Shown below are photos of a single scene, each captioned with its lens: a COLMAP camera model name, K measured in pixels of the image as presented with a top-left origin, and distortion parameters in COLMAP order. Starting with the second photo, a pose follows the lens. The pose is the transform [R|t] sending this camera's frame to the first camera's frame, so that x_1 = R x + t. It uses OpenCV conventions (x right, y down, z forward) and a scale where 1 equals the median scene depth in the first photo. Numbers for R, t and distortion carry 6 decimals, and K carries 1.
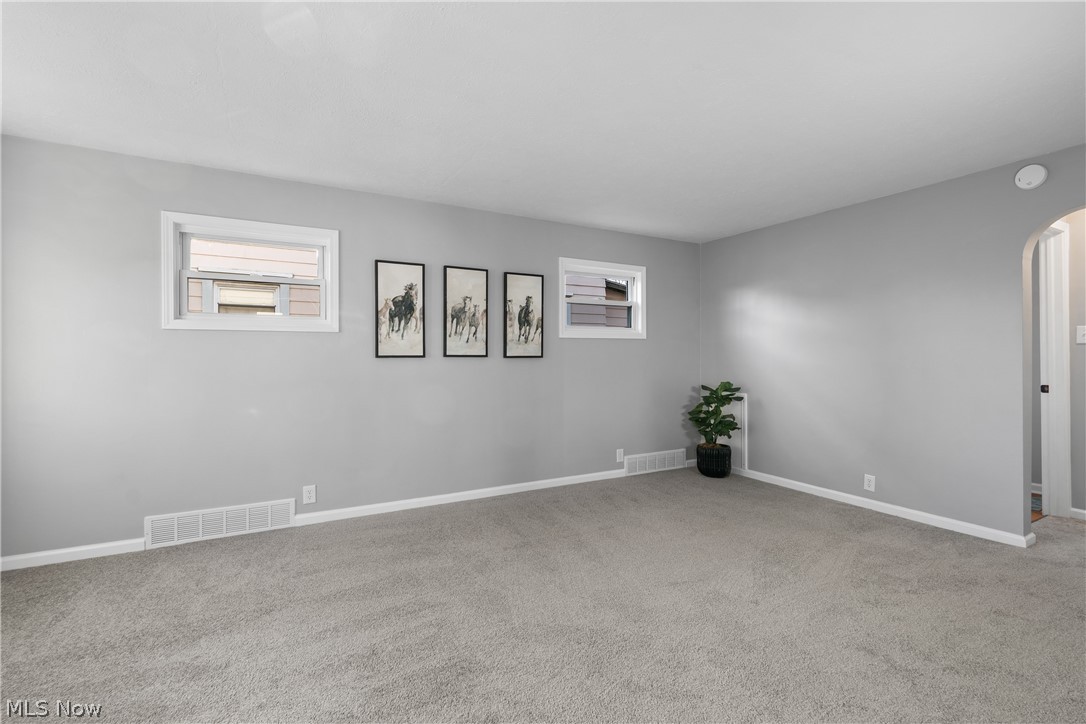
lens RADIAL K [[493.4, 0, 543.3], [0, 493.4, 355.2], [0, 0, 1]] dist [-0.000689, -0.000052]
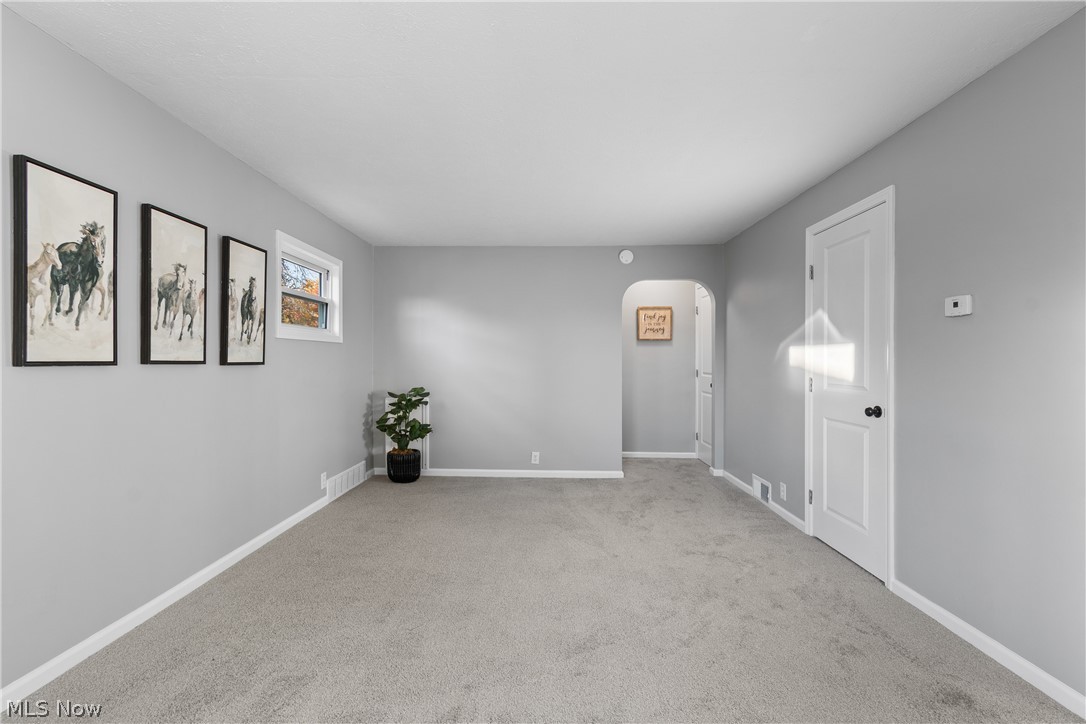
lens RADIAL K [[481.1, 0, 543.0], [0, 481.1, 362.0], [0, 0, 1]] dist [-0.000779, -0.000479]
pose [[0.505387, 0.001964, 0.862890, -0.435841], [-0.004221, 0.999991, 0.000196, -0.000825], [-0.862882, -0.003741, 0.505391, 0.314052]]
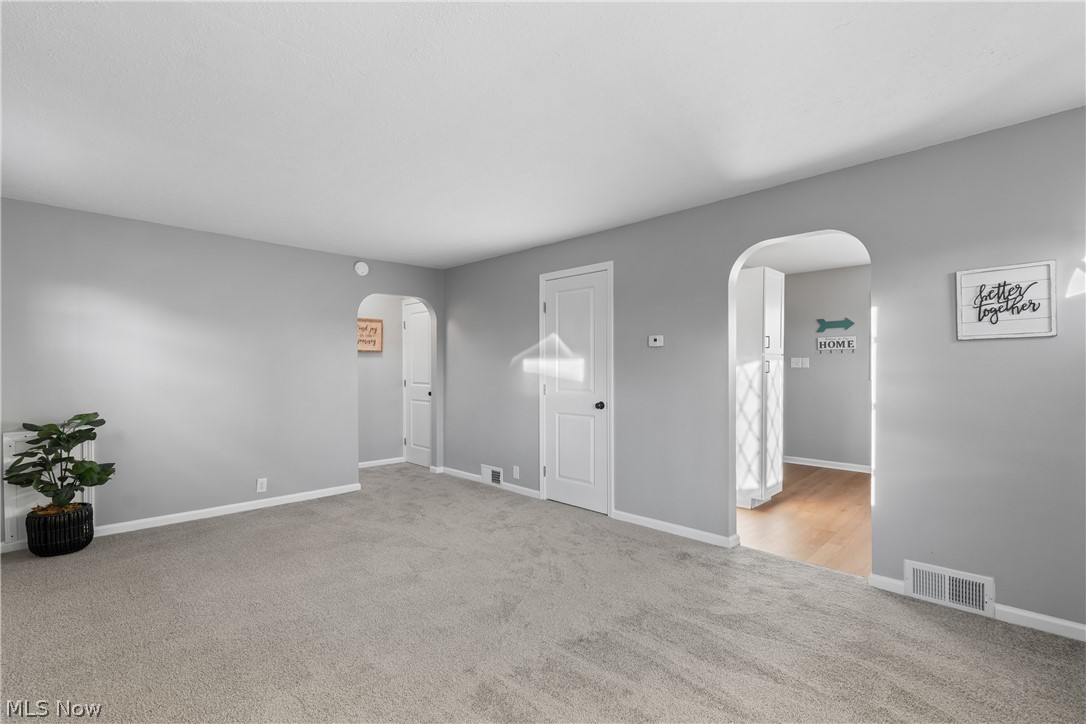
lens RADIAL K [[482.4, 0, 537.5], [0, 482.4, 371.7], [0, 0, 1]] dist [0.000634, -0.000047]
pose [[-0.267309, -0.001101, 0.963610, -0.580573], [0.002867, 0.999994, 0.001938, -0.007582], [-0.963607, 0.003281, -0.267304, 0.654528]]
